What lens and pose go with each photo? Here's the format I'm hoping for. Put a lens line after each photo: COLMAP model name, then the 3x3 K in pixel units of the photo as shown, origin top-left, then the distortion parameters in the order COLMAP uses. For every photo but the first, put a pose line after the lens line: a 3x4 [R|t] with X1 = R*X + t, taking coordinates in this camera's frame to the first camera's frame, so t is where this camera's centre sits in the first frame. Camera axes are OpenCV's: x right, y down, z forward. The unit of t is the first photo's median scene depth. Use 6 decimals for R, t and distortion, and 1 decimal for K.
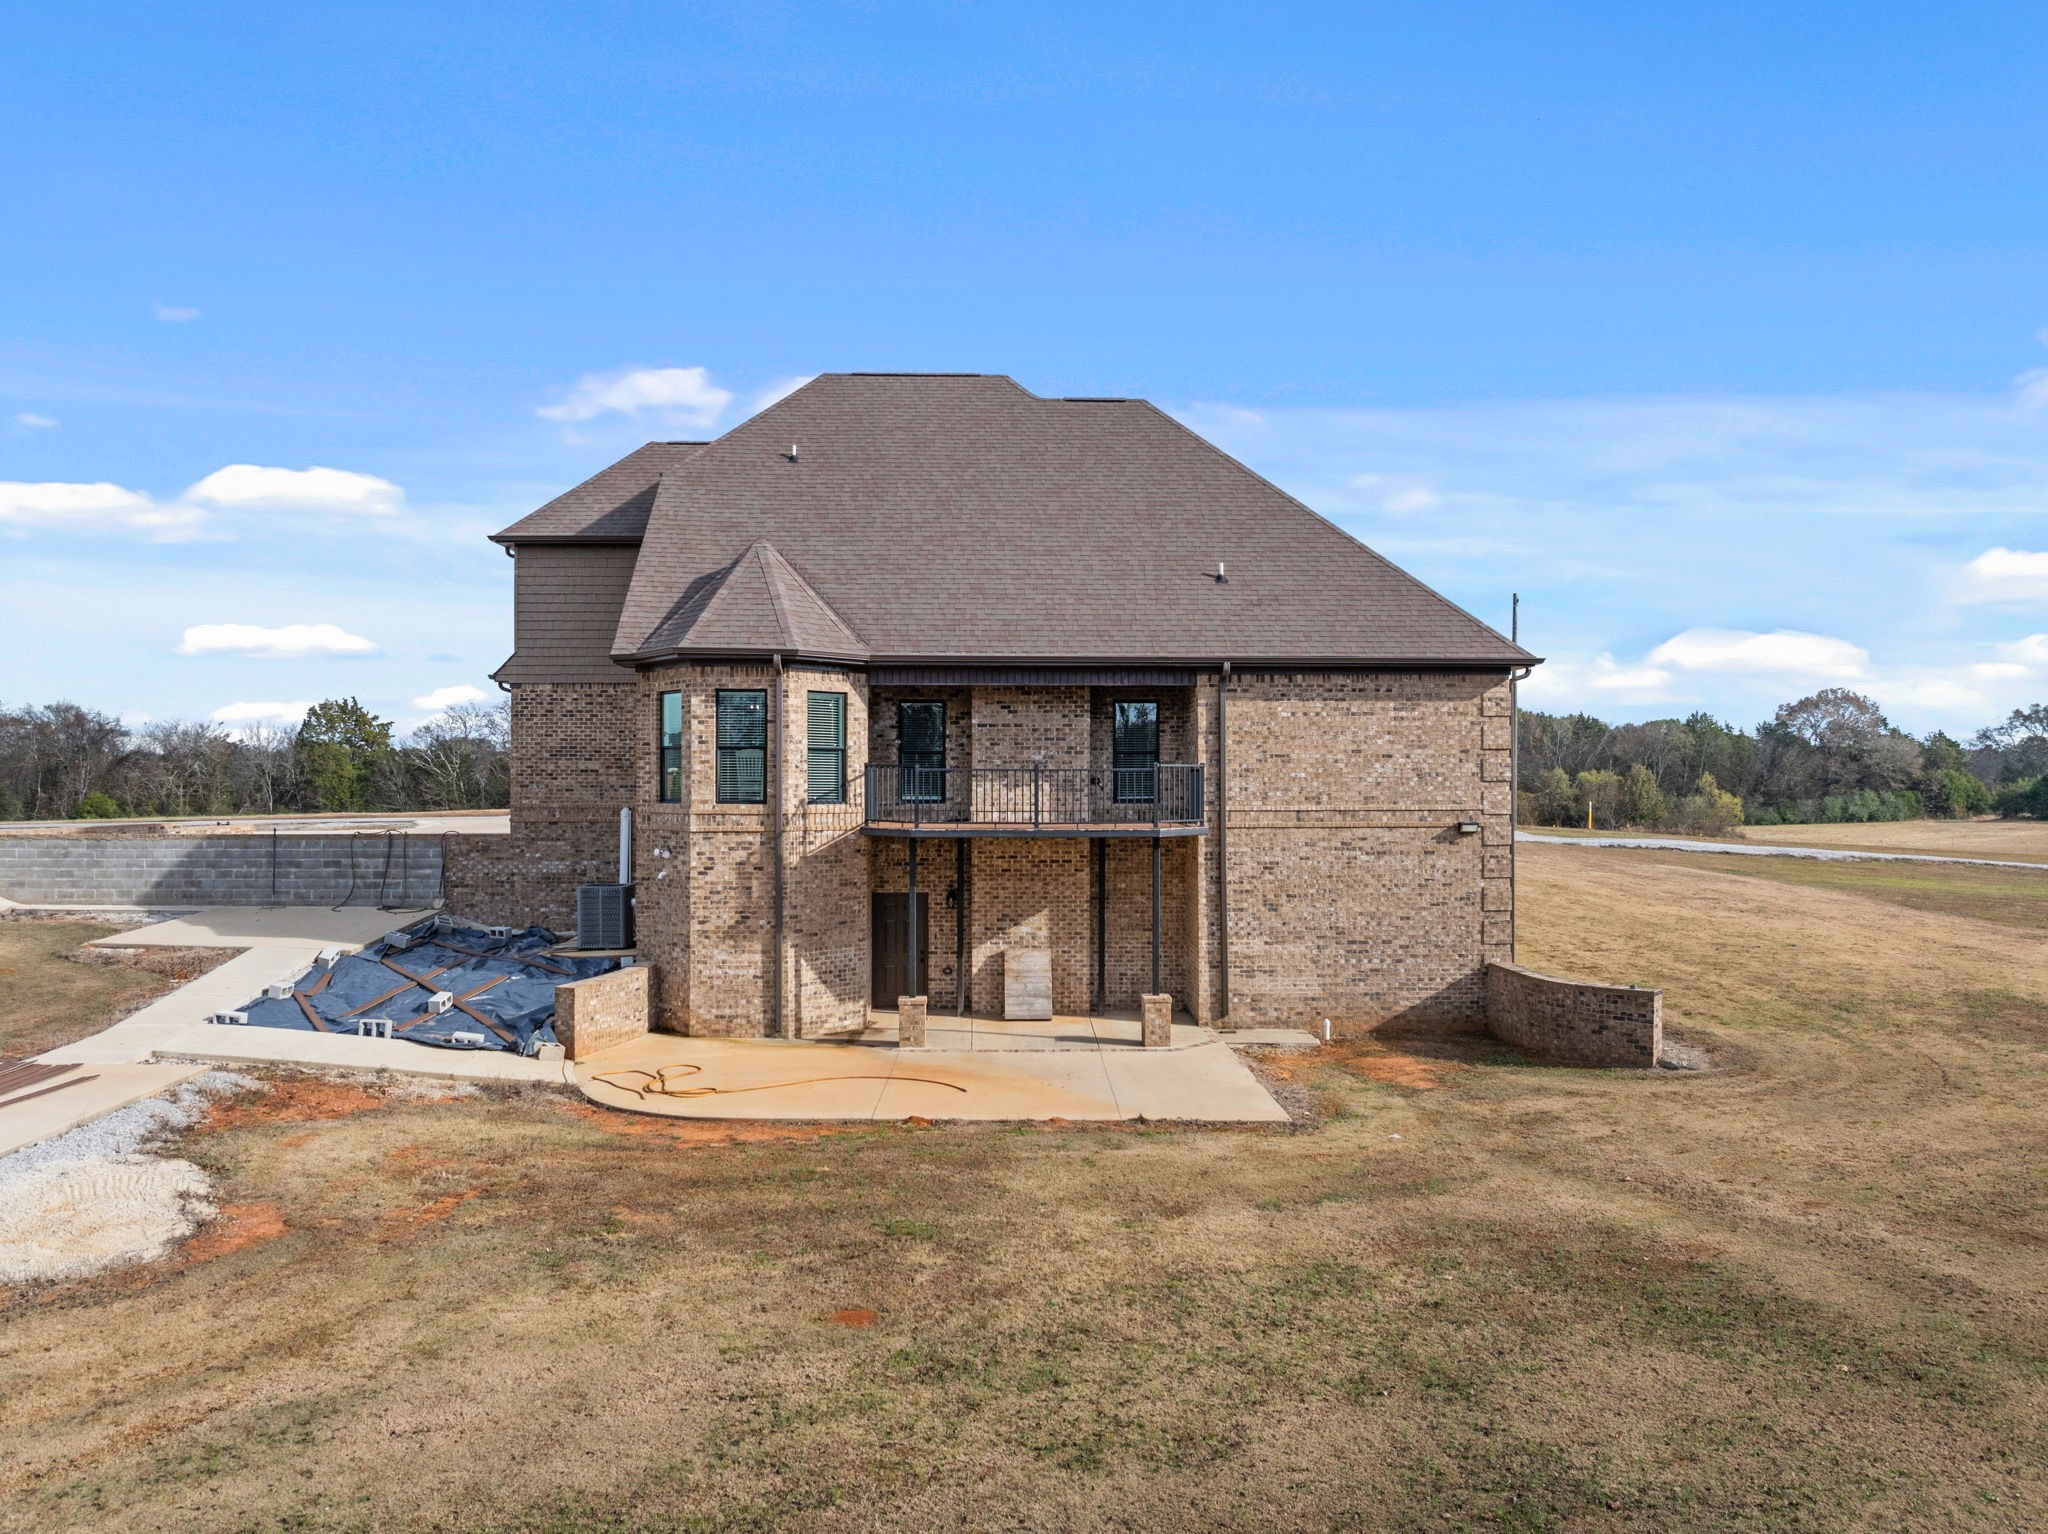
lens RADIAL K [[1447.0, 0, 1019.0], [0, 1447.0, 758.8], [0, 0, 1]] dist [-0.029230, -0.012573]
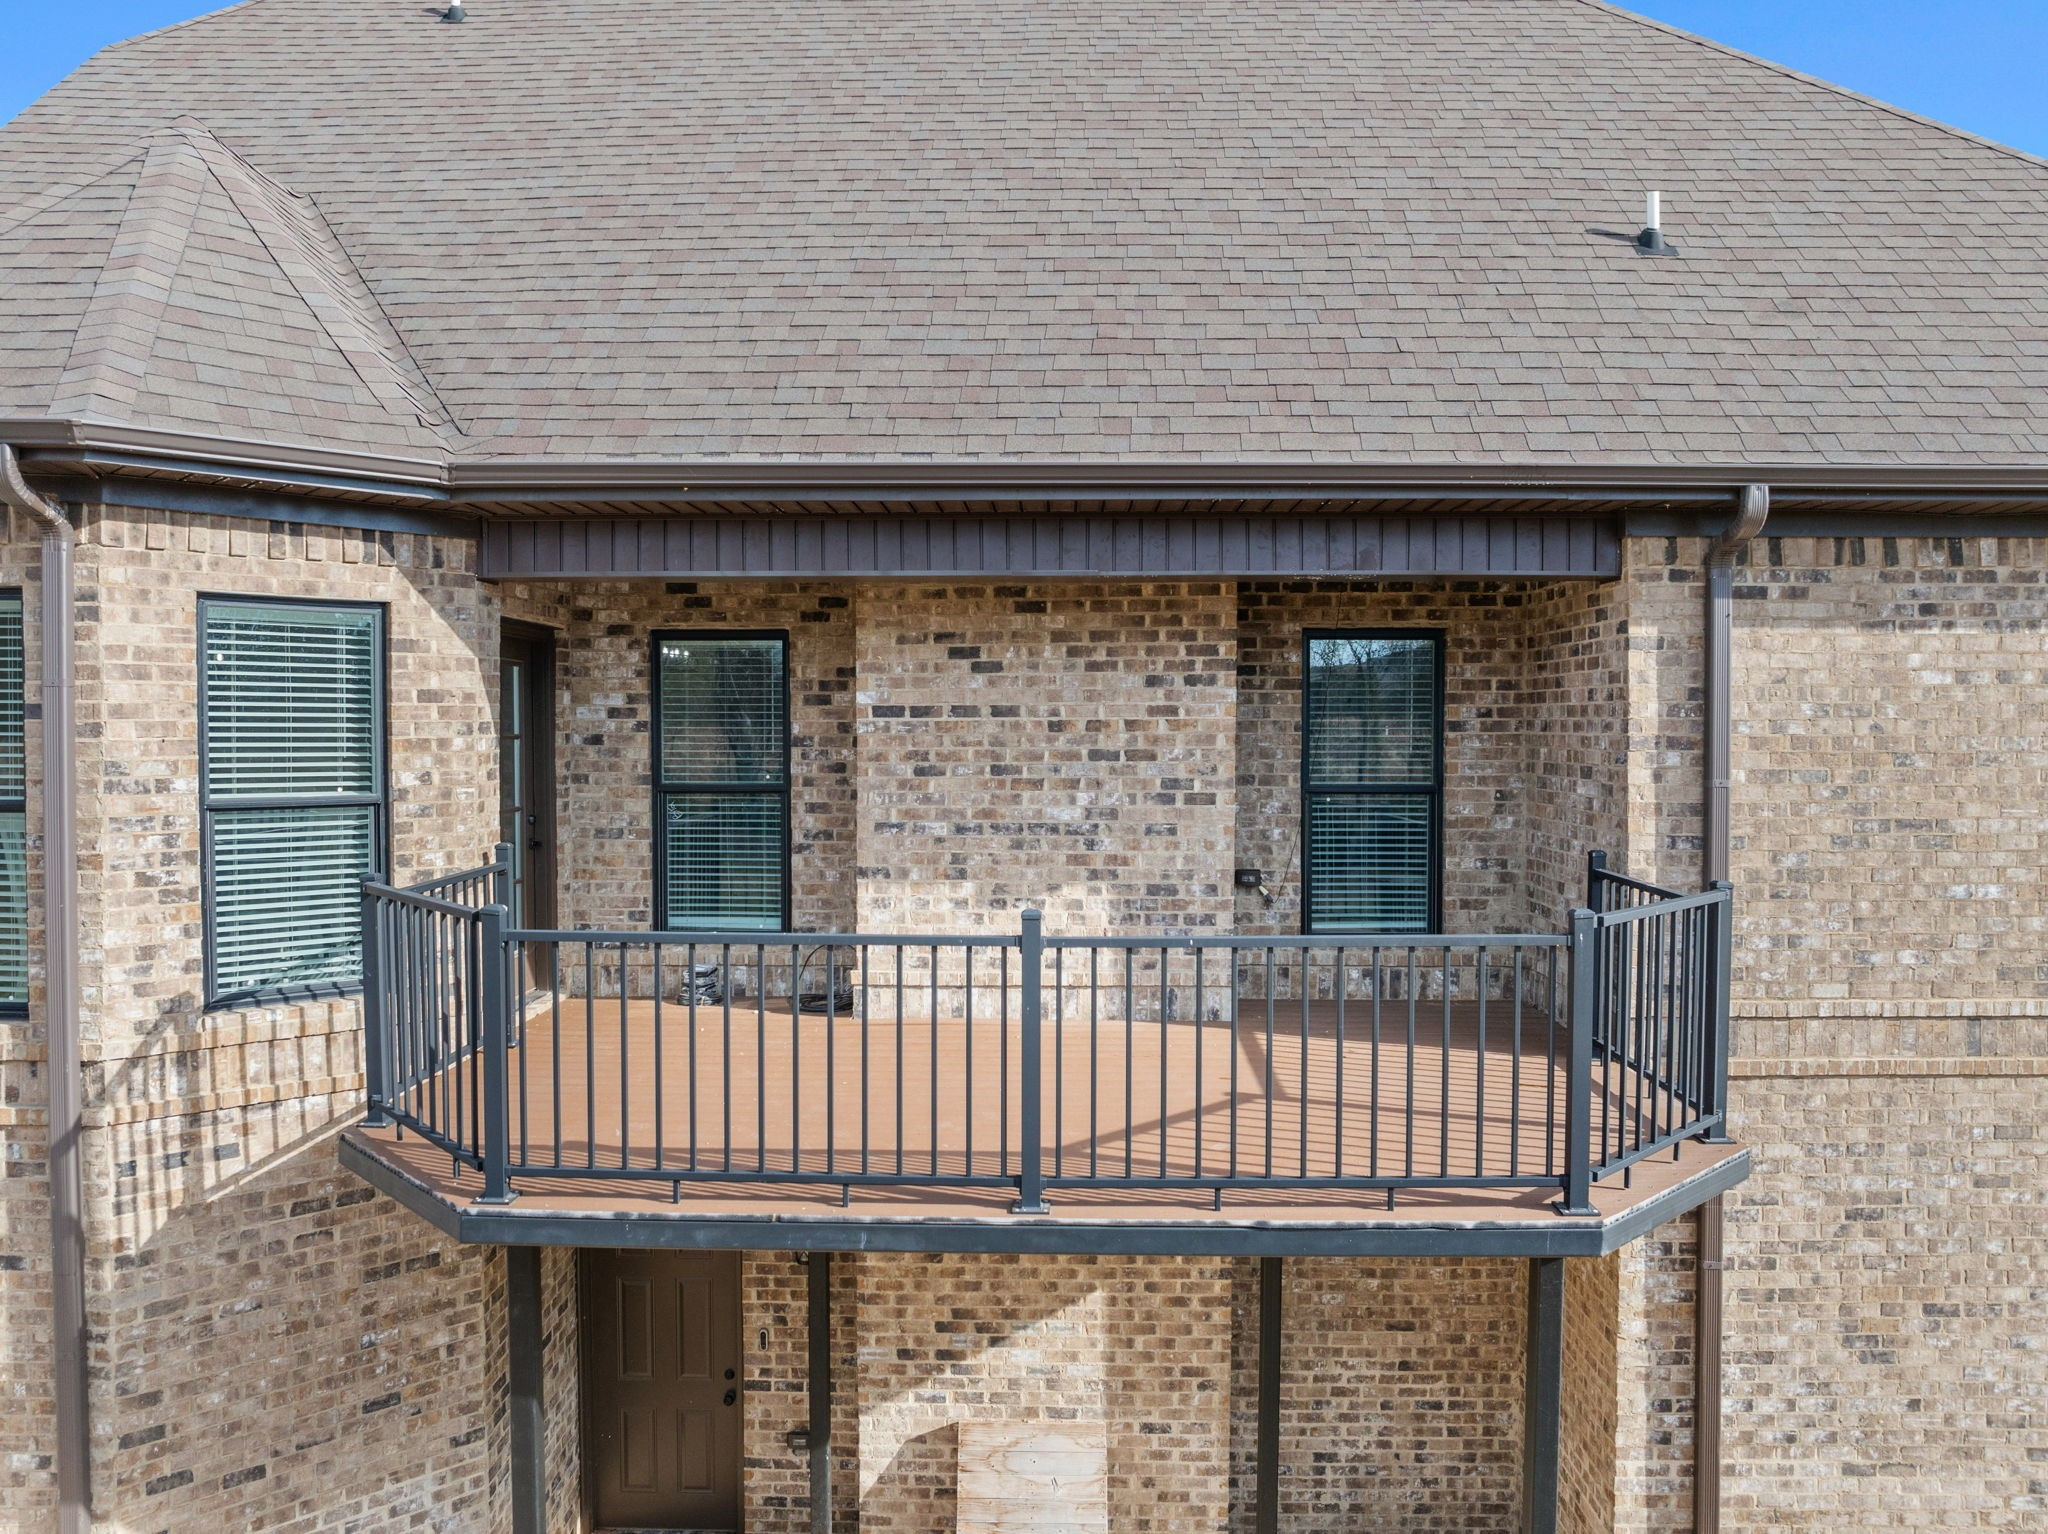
lens RADIAL K [[1450.8, 0, 1019.6], [0, 1450.8, 764.7], [0, 0, 1]] dist [-0.058238, 0.019791]
pose [[0.998622, 0.001897, -0.052451, 0.019876], [0.000153, 0.999237, 0.039056, -0.024646], [0.052485, -0.039010, 0.997859, 0.713601]]
